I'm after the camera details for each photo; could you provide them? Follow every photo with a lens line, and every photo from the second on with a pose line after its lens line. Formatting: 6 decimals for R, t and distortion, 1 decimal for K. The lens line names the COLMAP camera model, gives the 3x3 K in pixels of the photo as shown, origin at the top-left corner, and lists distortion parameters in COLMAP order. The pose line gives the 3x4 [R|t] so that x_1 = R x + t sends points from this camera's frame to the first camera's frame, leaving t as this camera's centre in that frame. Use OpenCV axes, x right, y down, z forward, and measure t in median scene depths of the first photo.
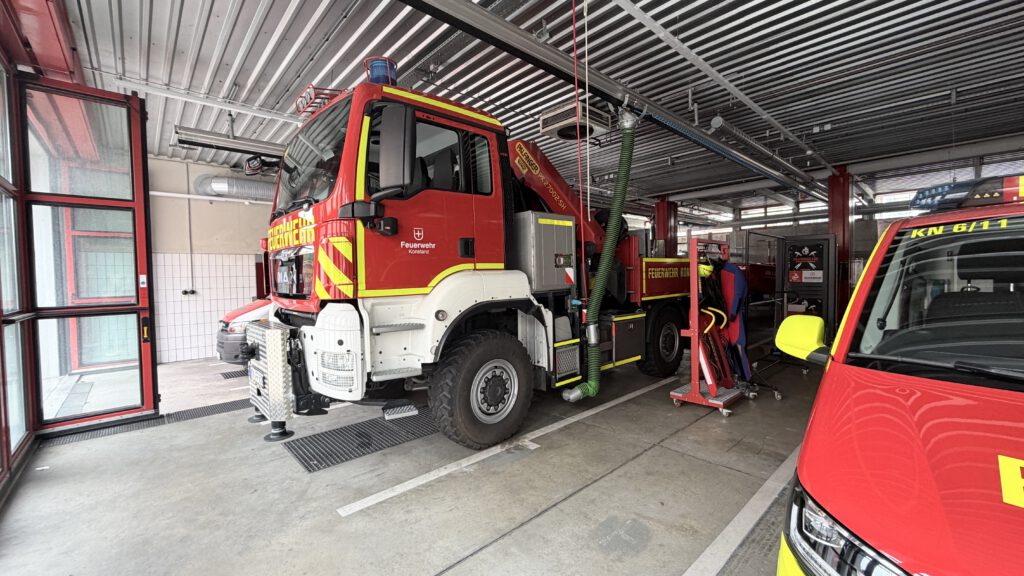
lens RADIAL K [[412.7, 0, 511.4], [0, 412.7, 292.1], [0, 0, 1]] dist [-0.007093, -0.000066]
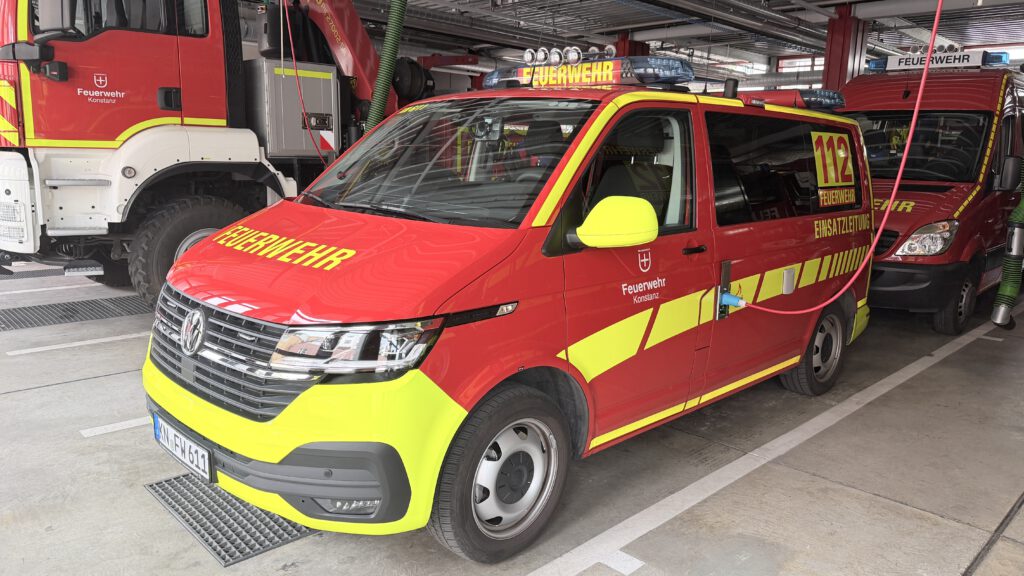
lens RADIAL K [[719.2, 0, 509.9], [0, 719.2, 291.4], [0, 0, 1]] dist [0.016200, -0.016798]
pose [[0.998138, 0.043731, 0.042529, 0.628081], [-0.049636, 0.987514, 0.149505, 0.035809], [-0.035460, -0.151337, 0.987846, -0.676783]]
